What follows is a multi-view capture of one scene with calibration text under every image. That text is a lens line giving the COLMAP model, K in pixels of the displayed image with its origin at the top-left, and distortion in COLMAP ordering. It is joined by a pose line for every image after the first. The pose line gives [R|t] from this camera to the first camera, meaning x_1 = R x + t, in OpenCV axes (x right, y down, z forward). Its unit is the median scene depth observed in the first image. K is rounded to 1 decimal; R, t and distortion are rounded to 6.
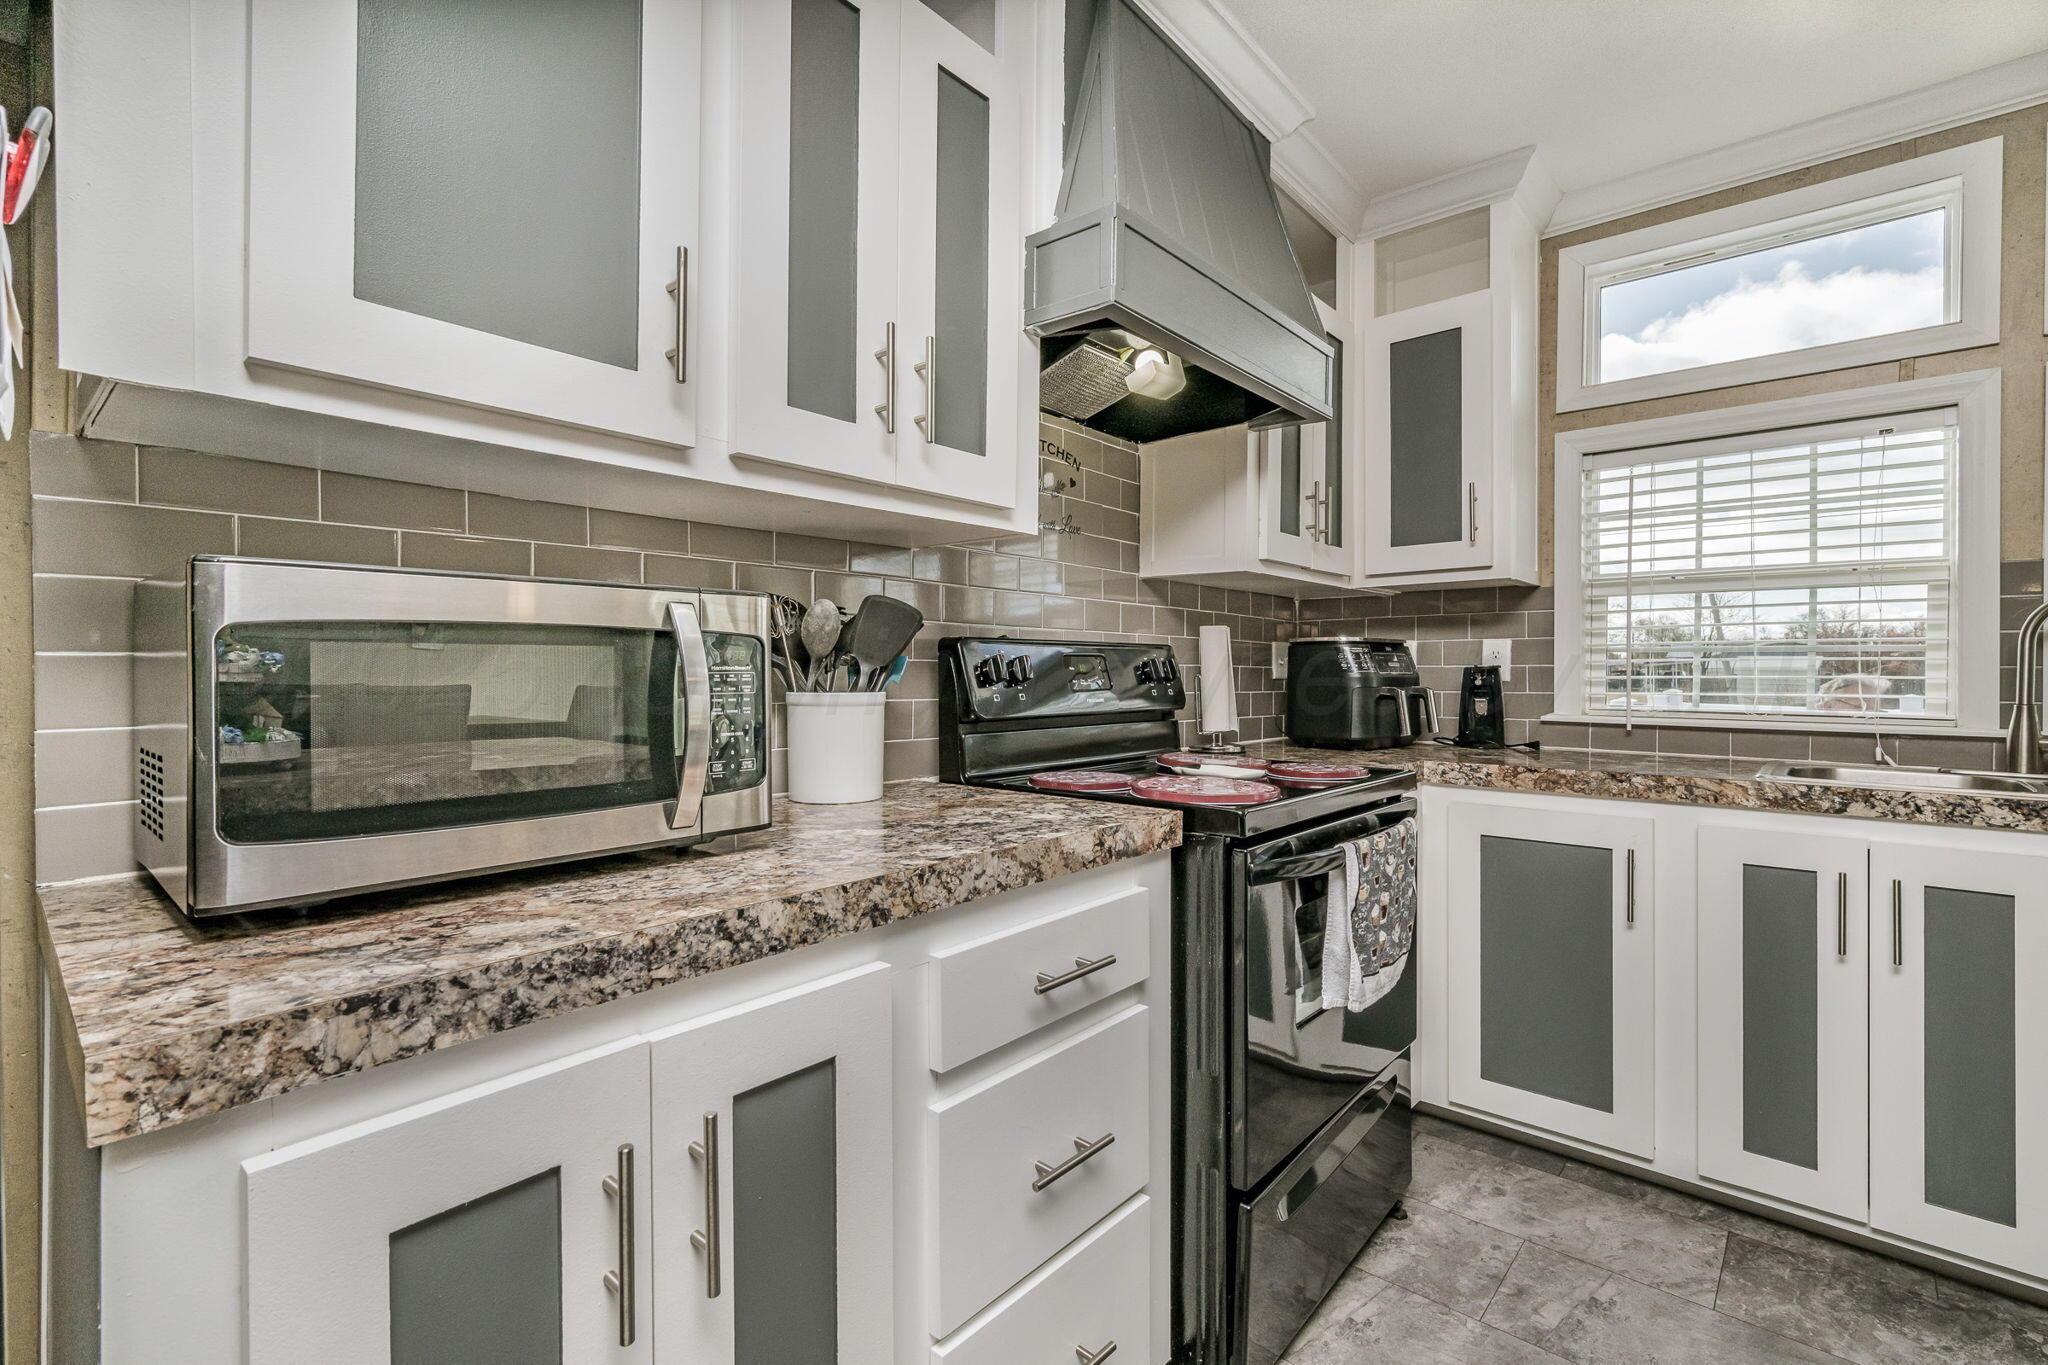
lens RADIAL K [[900.8, 0, 1024.0], [0, 900.8, 682.5], [0, 0, 1]] dist [-0.002999, -0.000468]
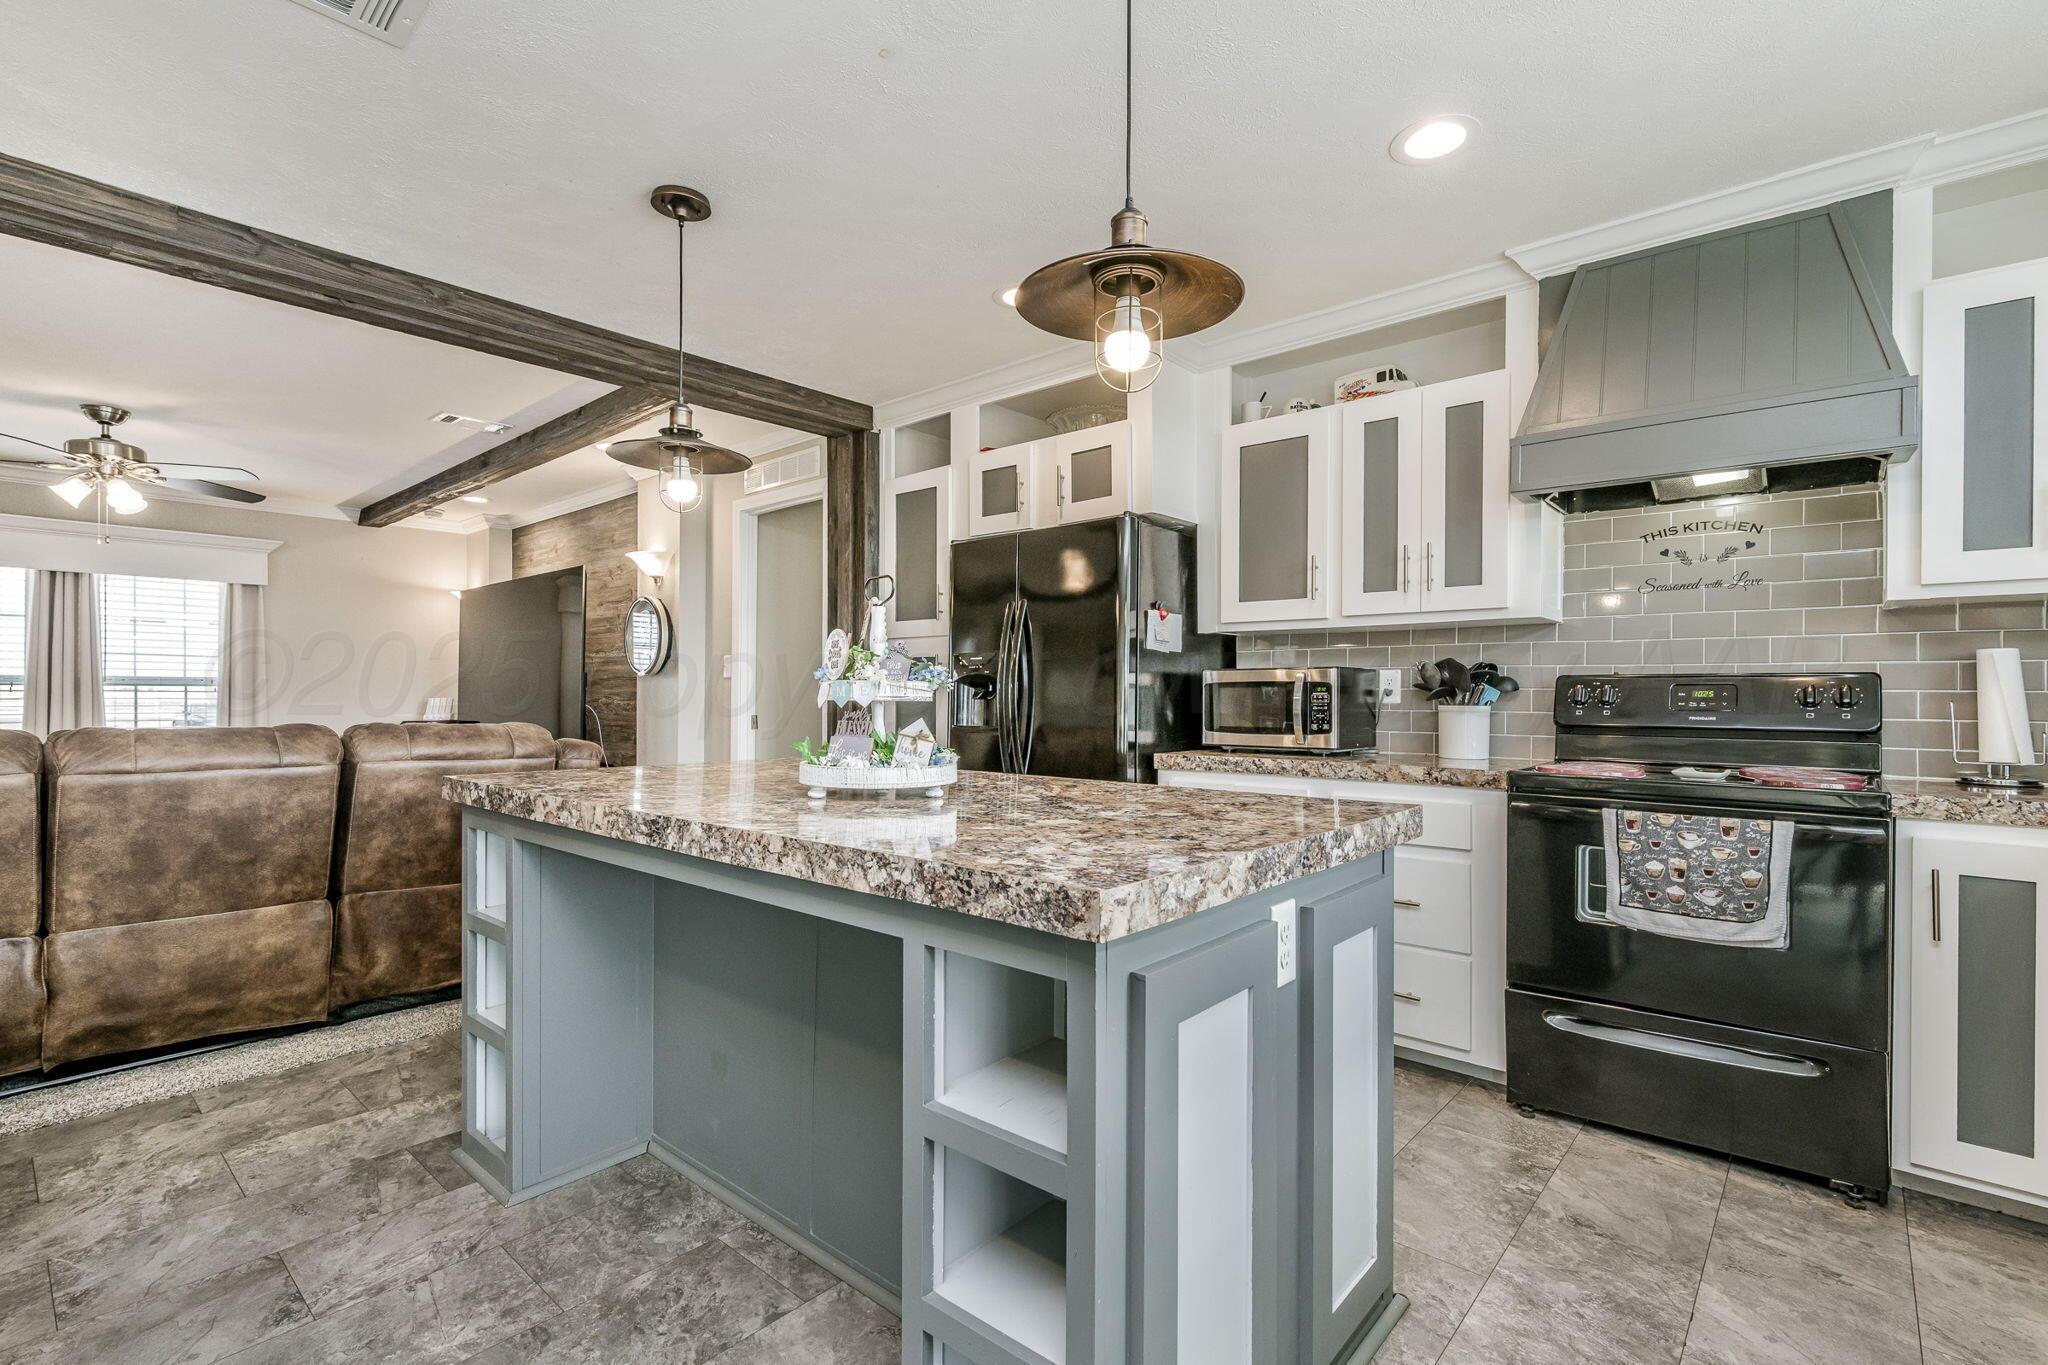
lens RADIAL K [[1012.0, 0, 1024.0], [0, 1012.0, 682.5], [0, 0, 1]] dist [-0.000851, -0.000082]
pose [[-0.003105, -0.021444, -0.999765, 1.511558], [-0.016401, 0.999637, -0.021390, 0.015137], [0.999861, 0.016331, -0.003455, 0.012089]]
